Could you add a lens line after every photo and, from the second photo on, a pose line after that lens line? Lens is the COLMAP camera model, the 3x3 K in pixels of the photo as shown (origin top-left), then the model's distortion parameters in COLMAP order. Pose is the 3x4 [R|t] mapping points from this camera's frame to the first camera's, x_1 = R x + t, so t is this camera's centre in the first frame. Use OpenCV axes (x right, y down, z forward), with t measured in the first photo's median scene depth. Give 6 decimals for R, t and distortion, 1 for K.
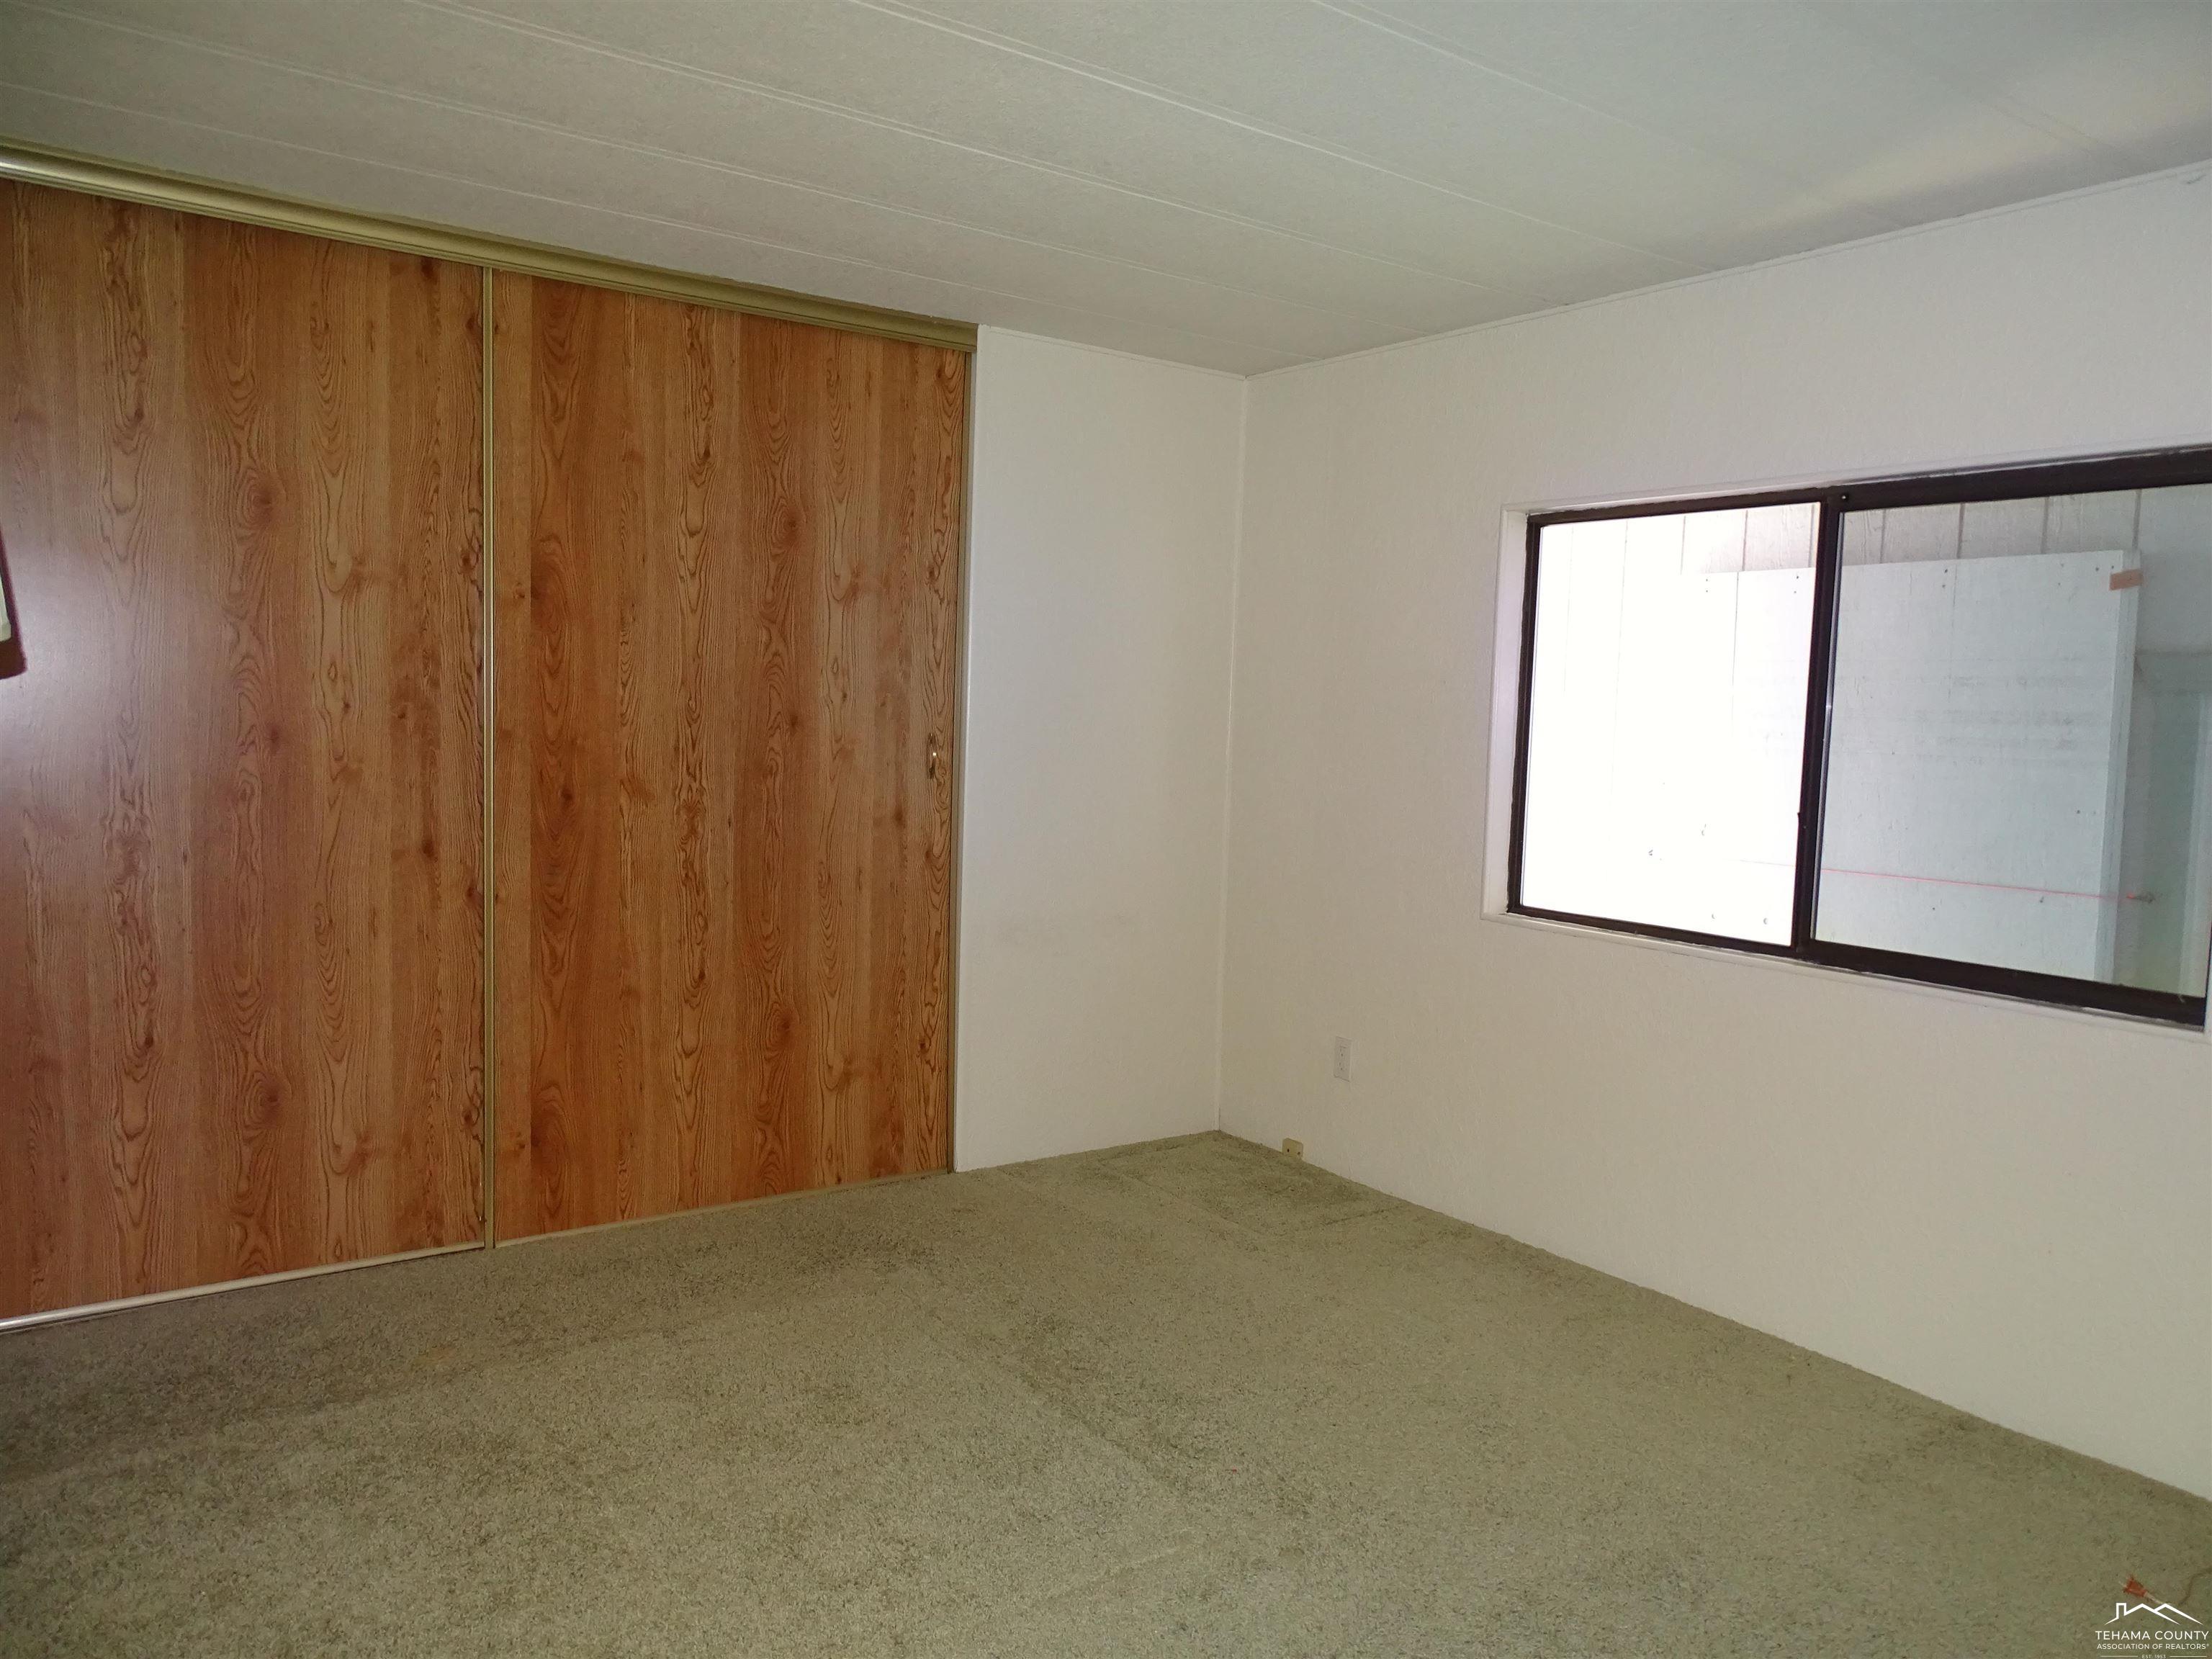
lens RADIAL K [[1549.1, 0, 1102.1], [0, 1549.1, 829.7], [0, 0, 1]] dist [-0.006655, -0.000355]
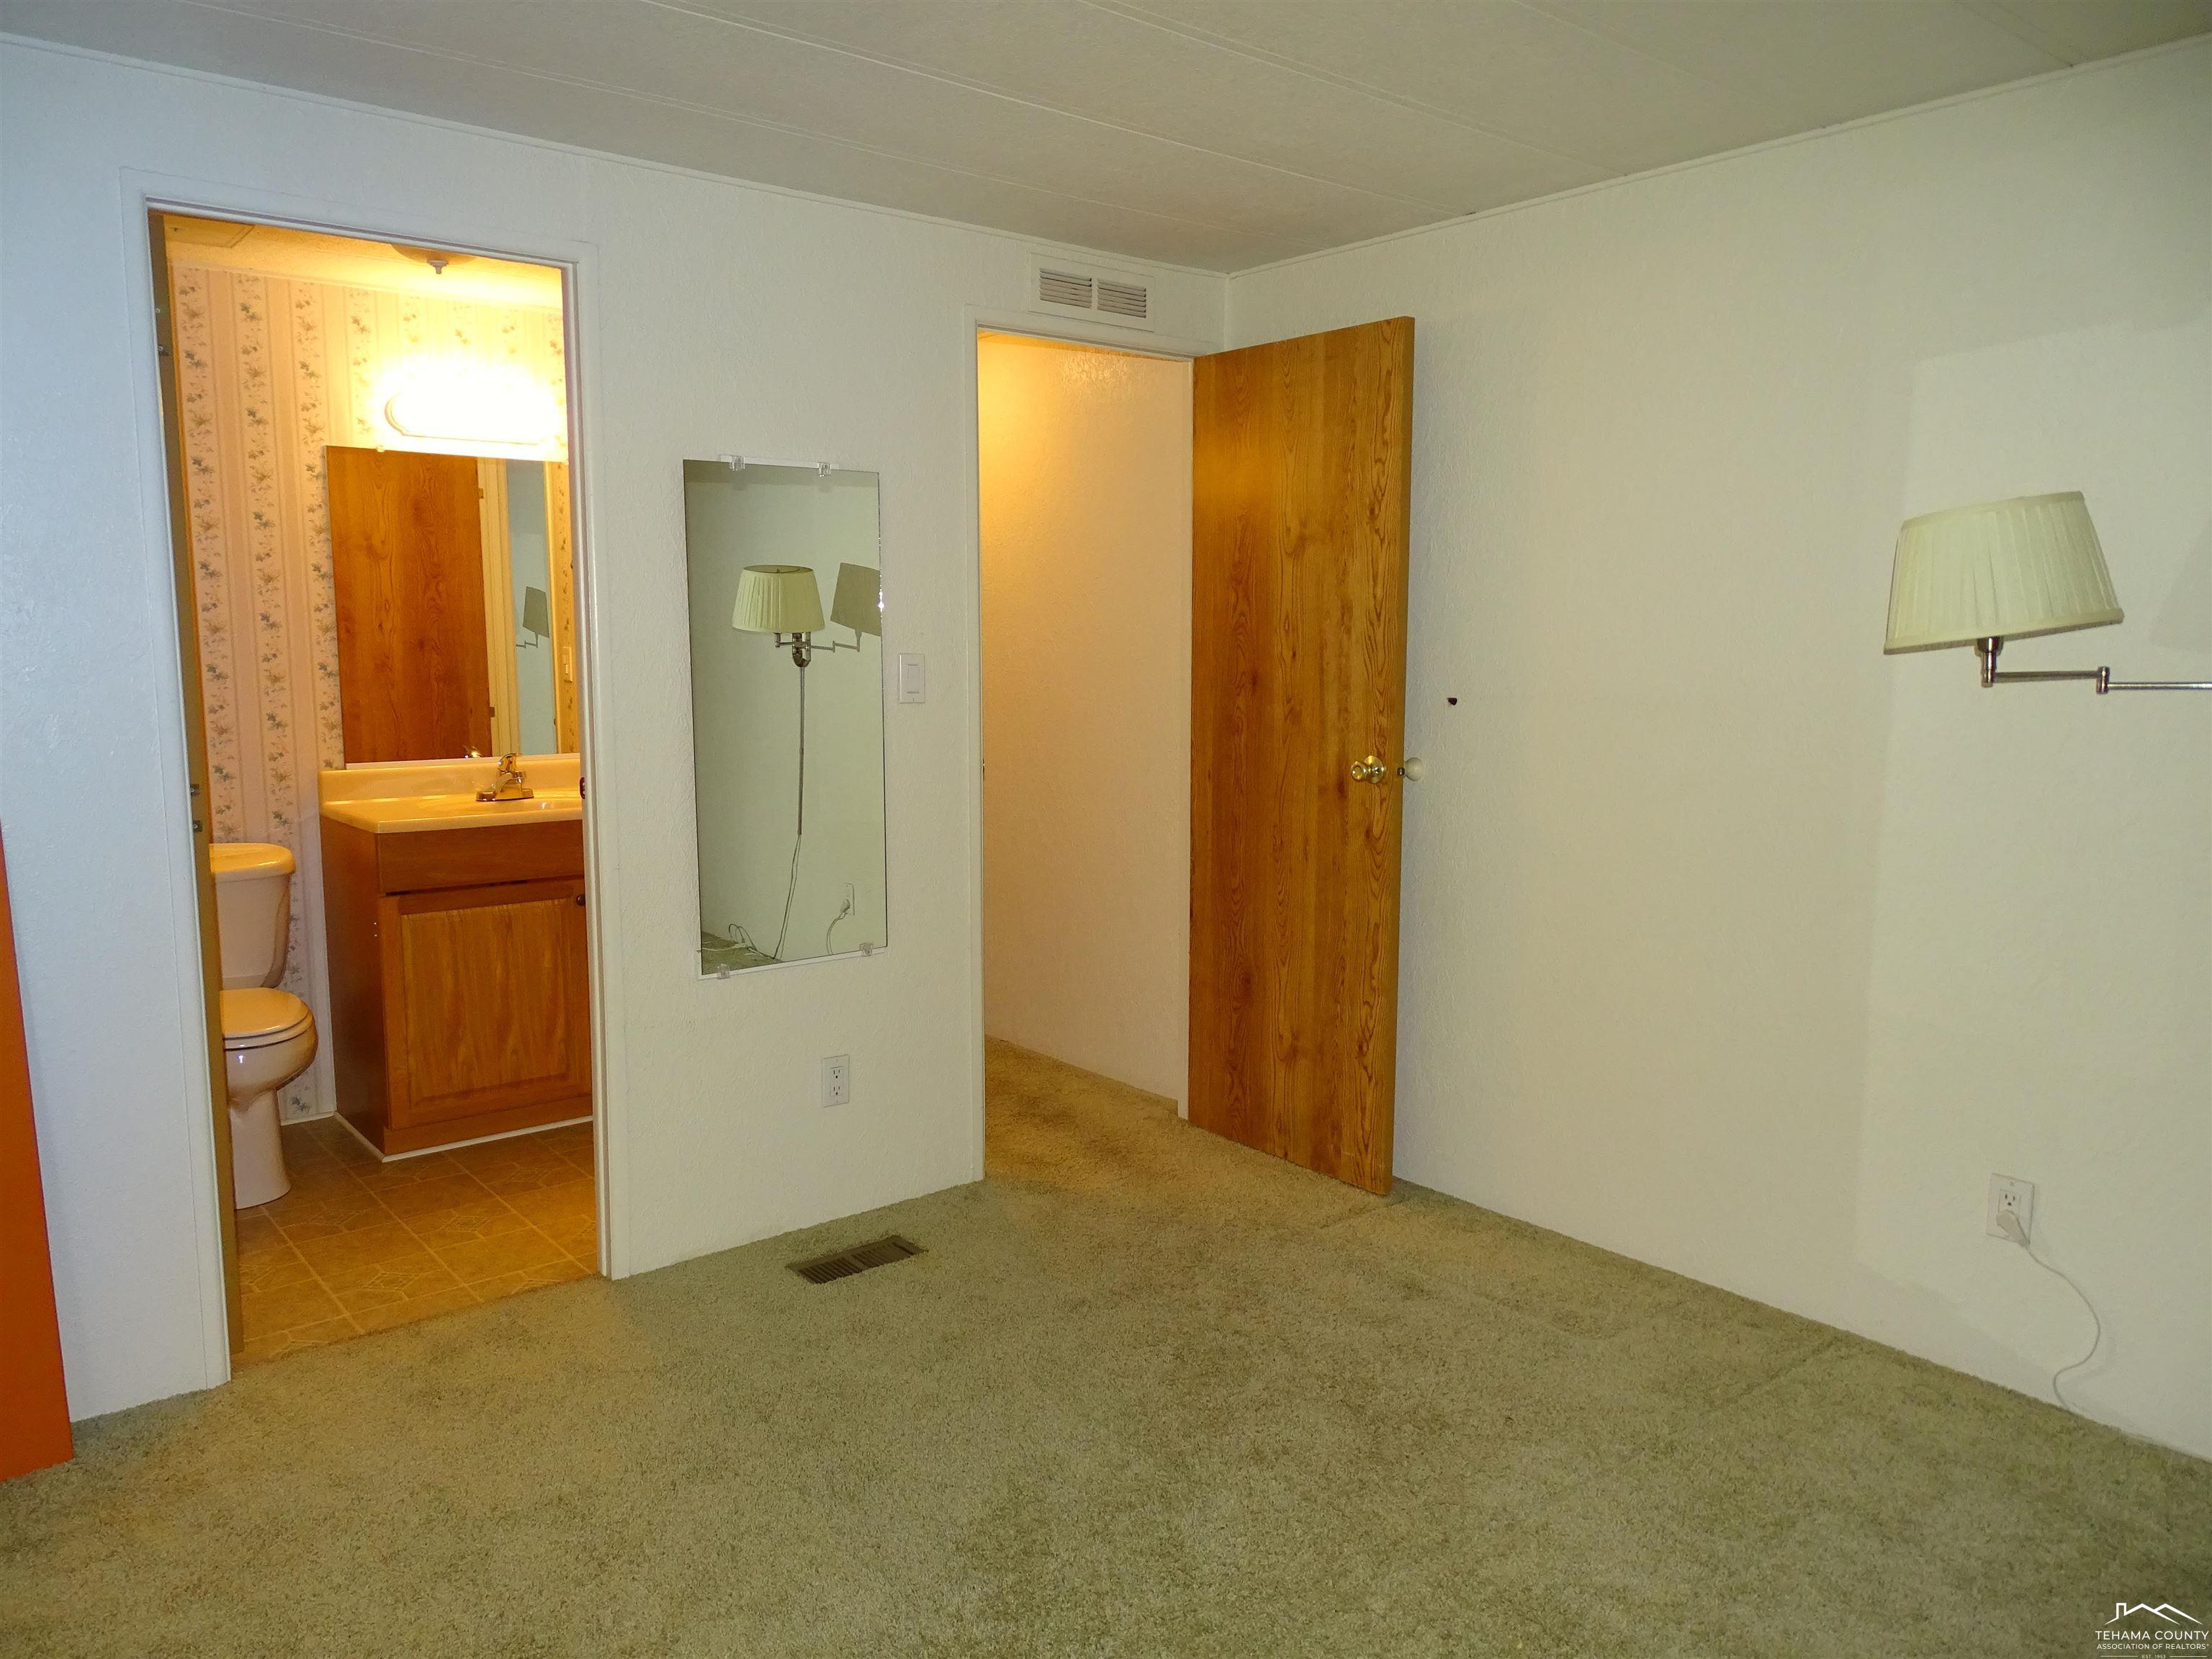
lens RADIAL K [[1549.1, 0, 1104.2], [0, 1549.1, 831.9], [0, 0, 1]] dist [-0.006655, -0.000355]
pose [[0.055024, 0.104364, -0.993016, 0.769923], [-0.072537, 0.992313, 0.100270, -0.063829], [0.995847, 0.066513, 0.062172, 0.815059]]
